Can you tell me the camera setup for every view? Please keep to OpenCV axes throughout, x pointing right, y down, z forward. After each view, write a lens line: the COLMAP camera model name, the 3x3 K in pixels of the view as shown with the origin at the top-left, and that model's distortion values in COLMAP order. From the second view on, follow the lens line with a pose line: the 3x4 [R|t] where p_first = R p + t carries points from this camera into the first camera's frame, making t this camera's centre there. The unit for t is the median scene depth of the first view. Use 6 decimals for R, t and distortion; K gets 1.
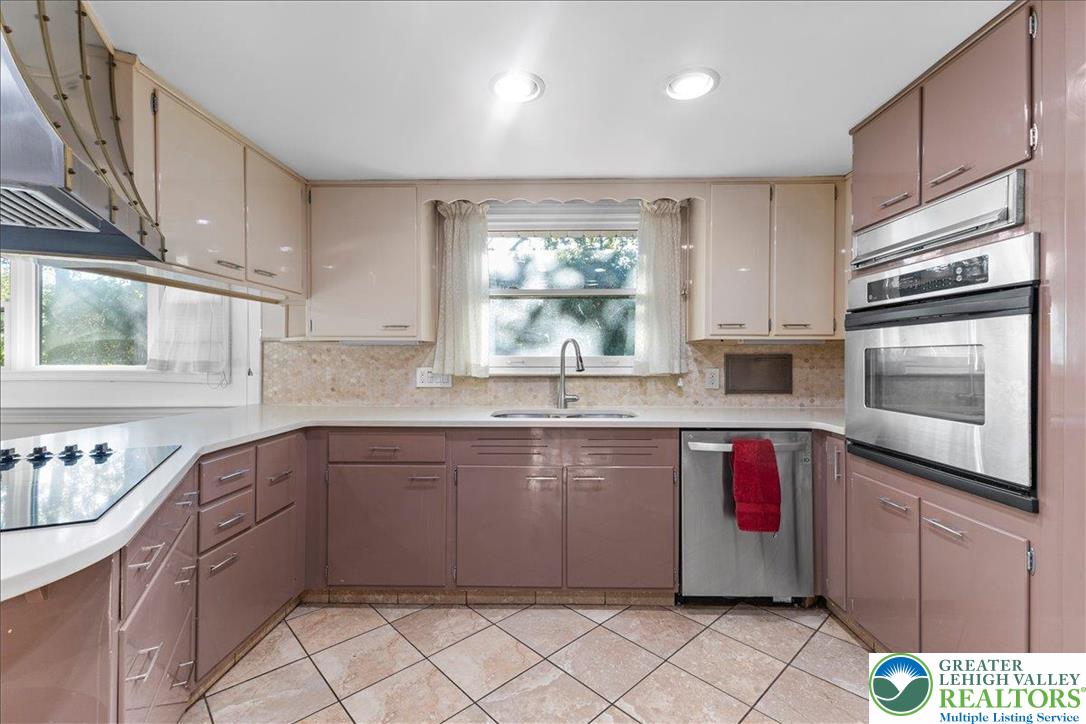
lens RADIAL K [[473.1, 0, 545.9], [0, 473.1, 359.1], [0, 0, 1]] dist [0.000389, -0.000011]
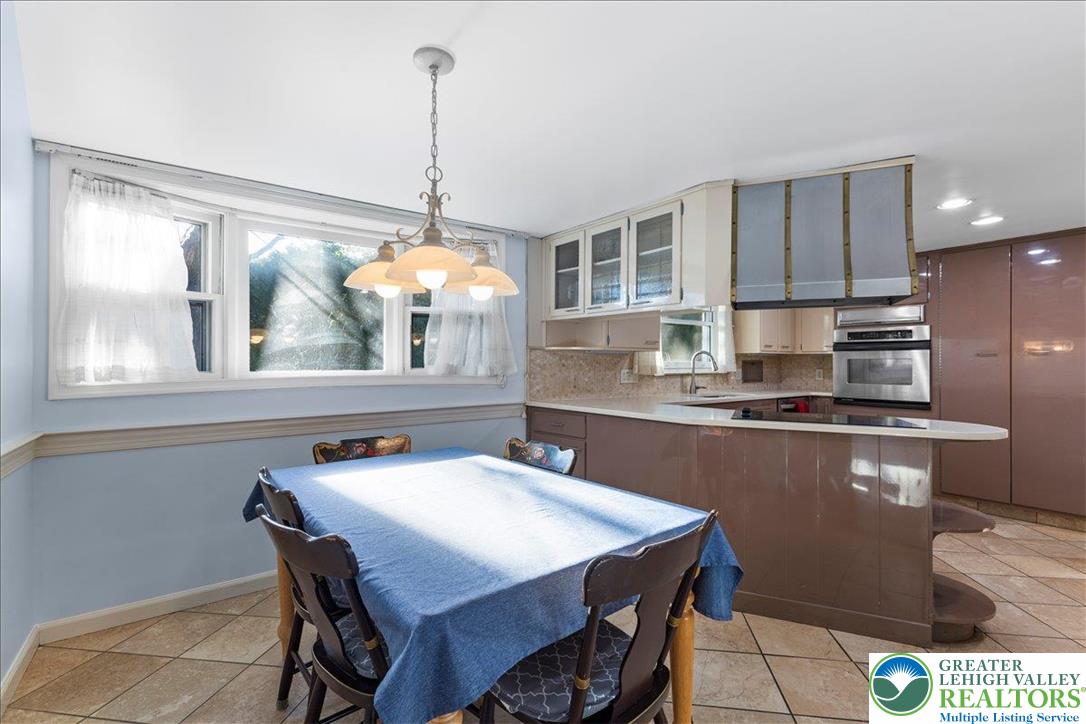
lens RADIAL K [[473.1, 0, 544.3], [0, 473.1, 362.4], [0, 0, 1]] dist [0.000389, -0.000011]
pose [[0.792366, 0.000692, 0.610045, -1.392372], [0.000450, 0.999998, -0.001719, -0.001570], [-0.610046, 0.001637, 0.792365, 0.011721]]
